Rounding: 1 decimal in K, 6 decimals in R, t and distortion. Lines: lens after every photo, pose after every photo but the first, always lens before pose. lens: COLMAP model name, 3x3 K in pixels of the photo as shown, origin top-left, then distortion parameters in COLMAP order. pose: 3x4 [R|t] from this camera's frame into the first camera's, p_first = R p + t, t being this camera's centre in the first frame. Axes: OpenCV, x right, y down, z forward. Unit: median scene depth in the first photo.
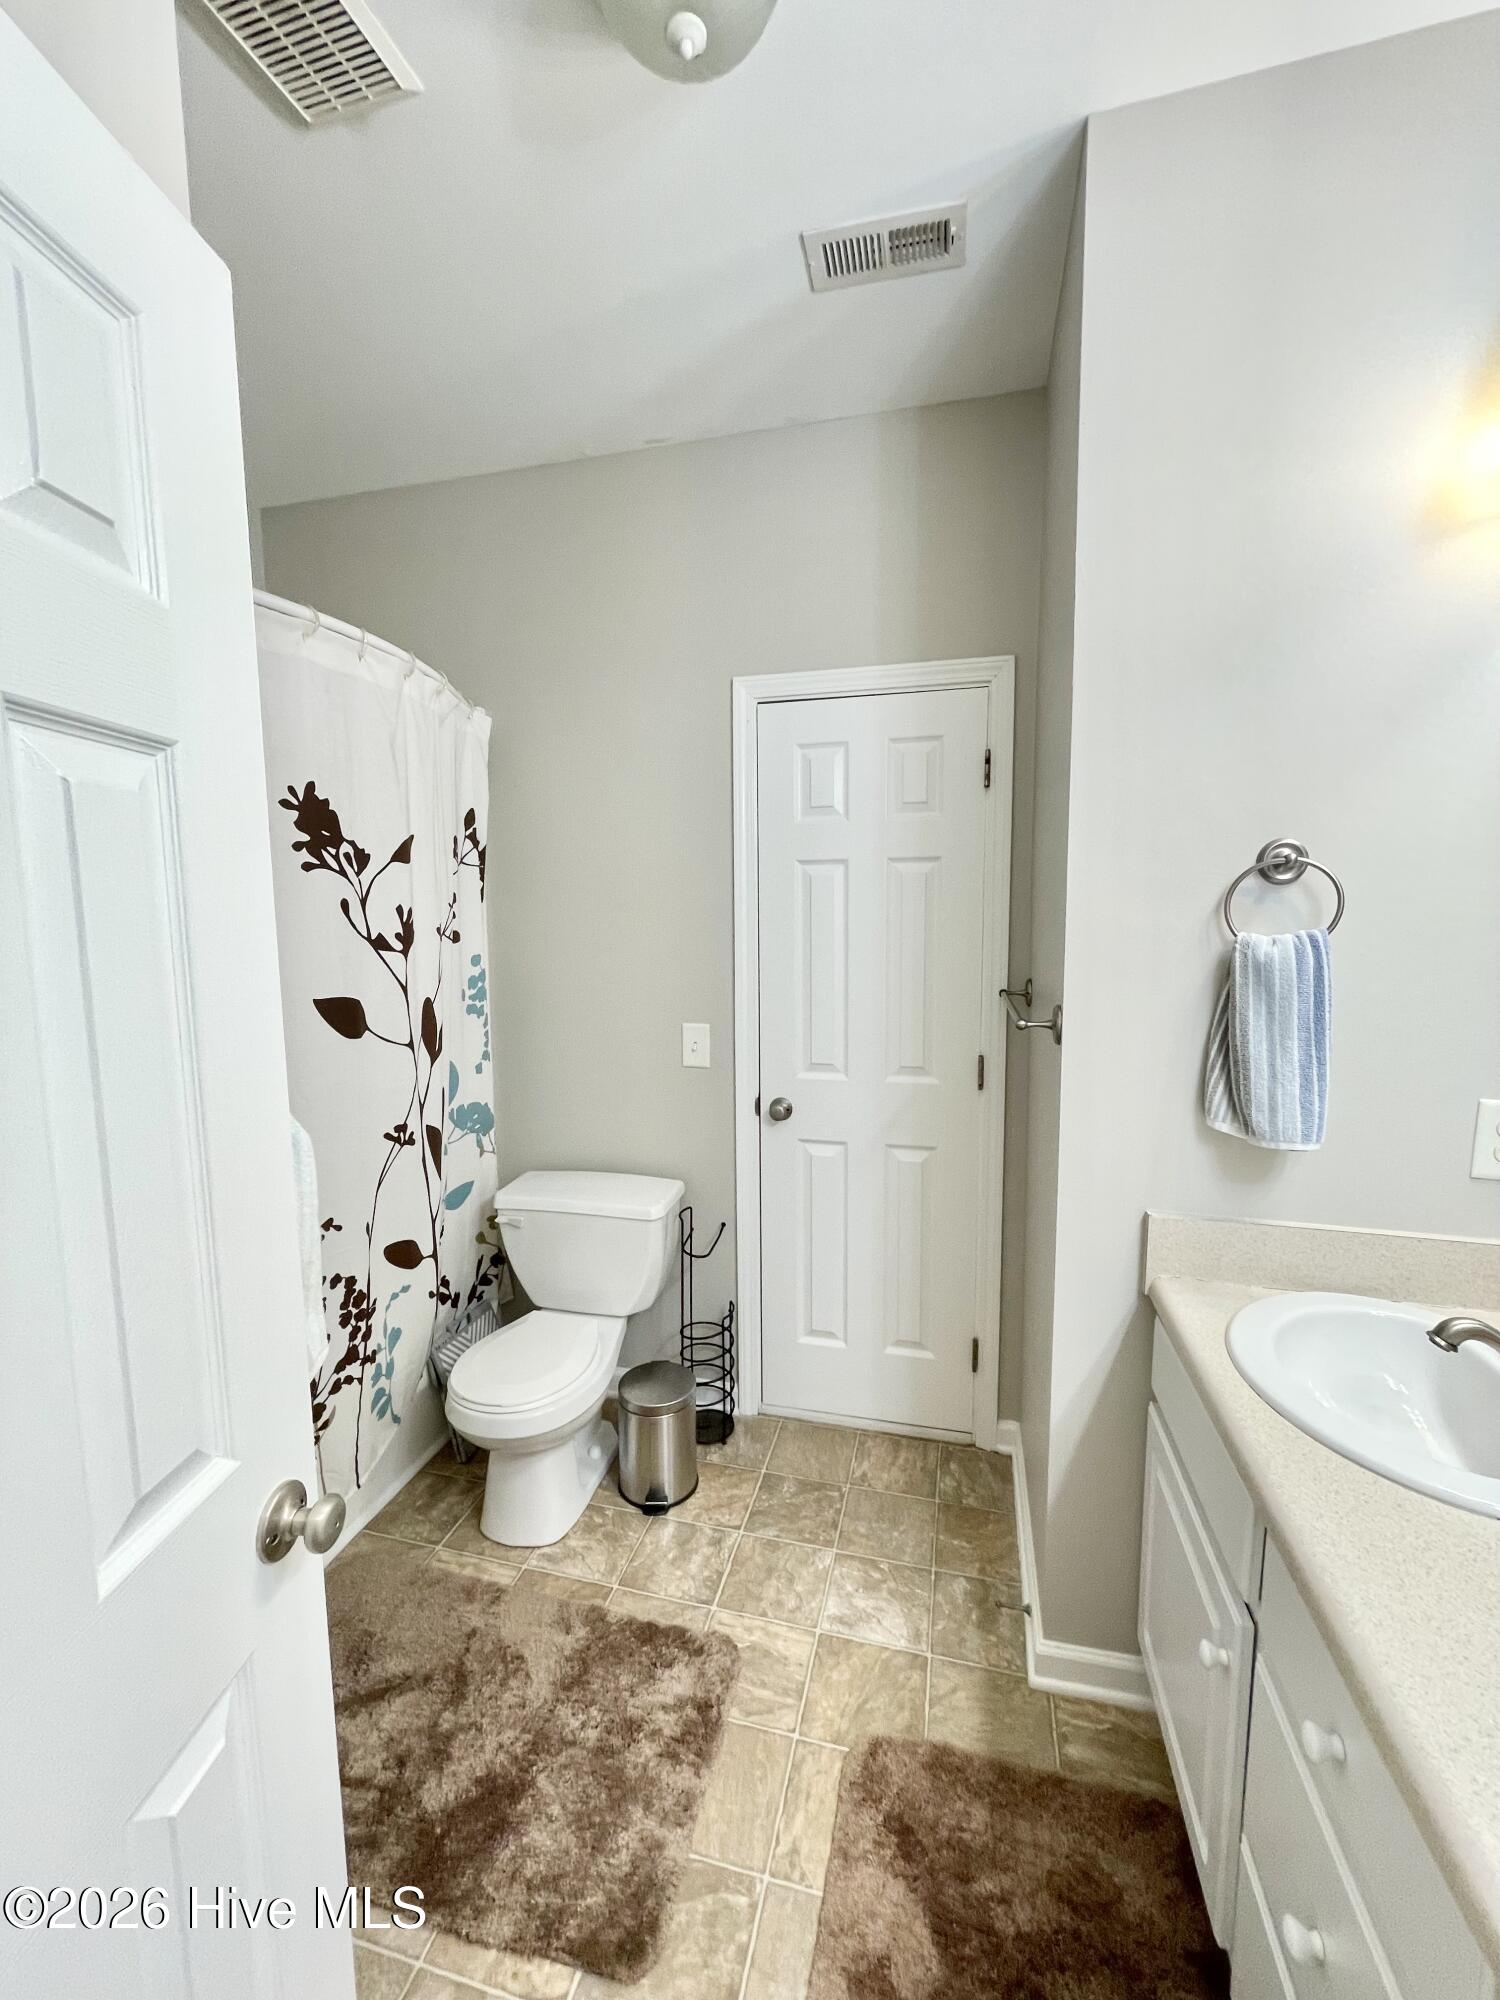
lens RADIAL K [[816.4, 0, 756.2], [0, 816.4, 1004.2], [0, 0, 1]] dist [0.000970, -0.000793]
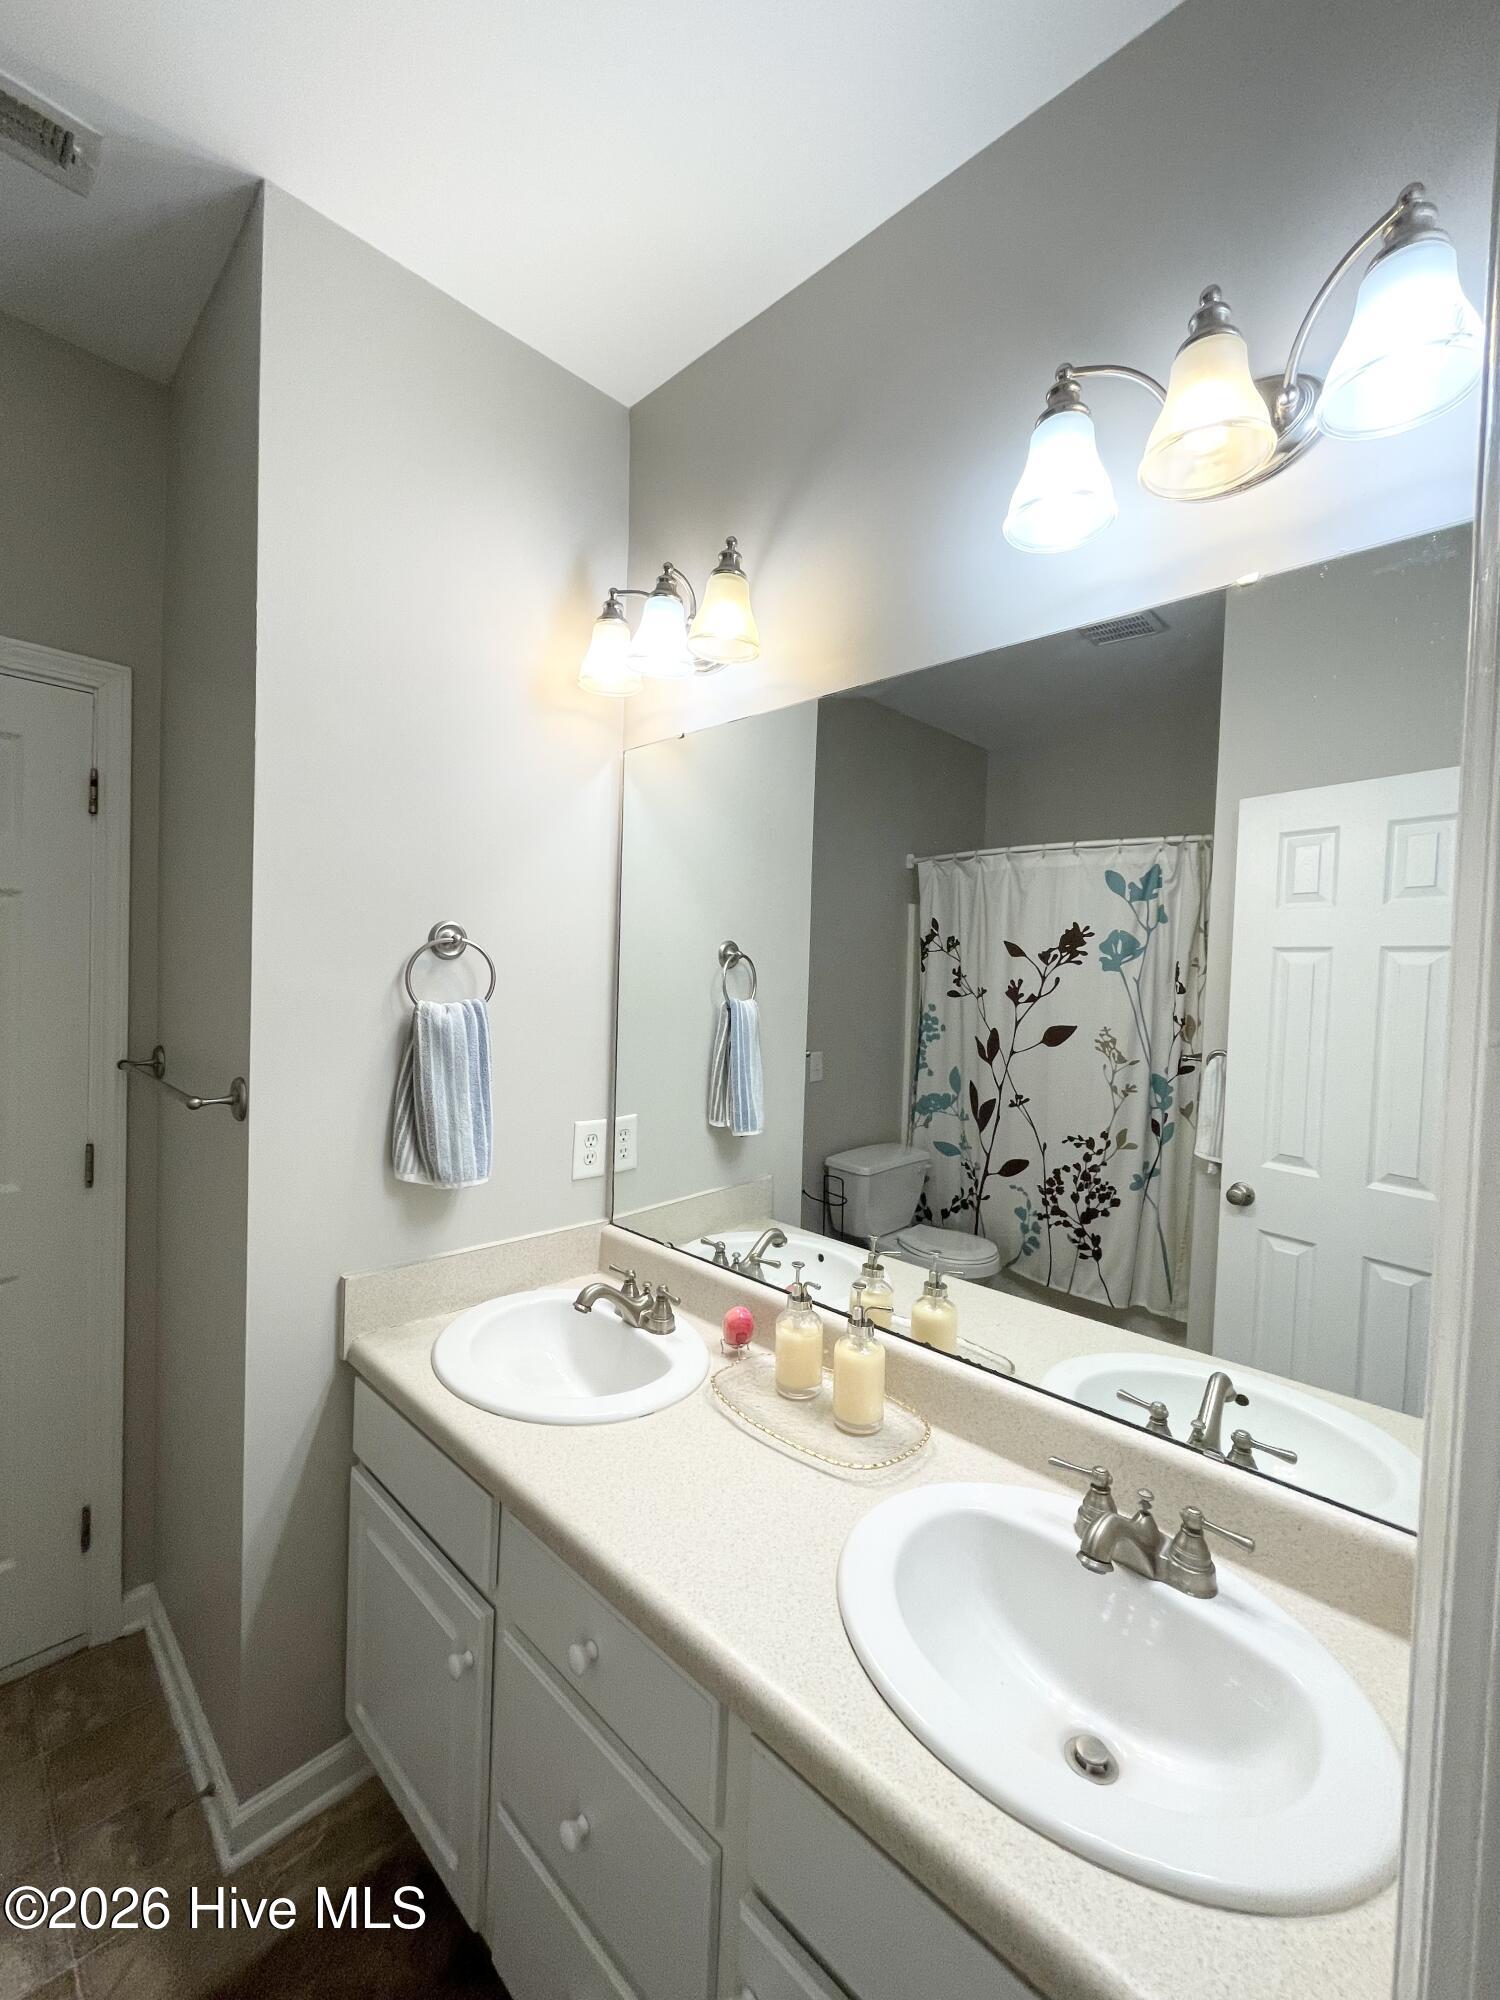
lens RADIAL K [[816.4, 0, 745.1], [0, 816.4, 1003.8], [0, 0, 1]] dist [0.000970, -0.000793]
pose [[0.488117, -0.003196, 0.872772, -0.165235], [0.052317, 0.998302, -0.025603, -0.031139], [-0.871209, 0.058158, 0.487456, 0.063477]]
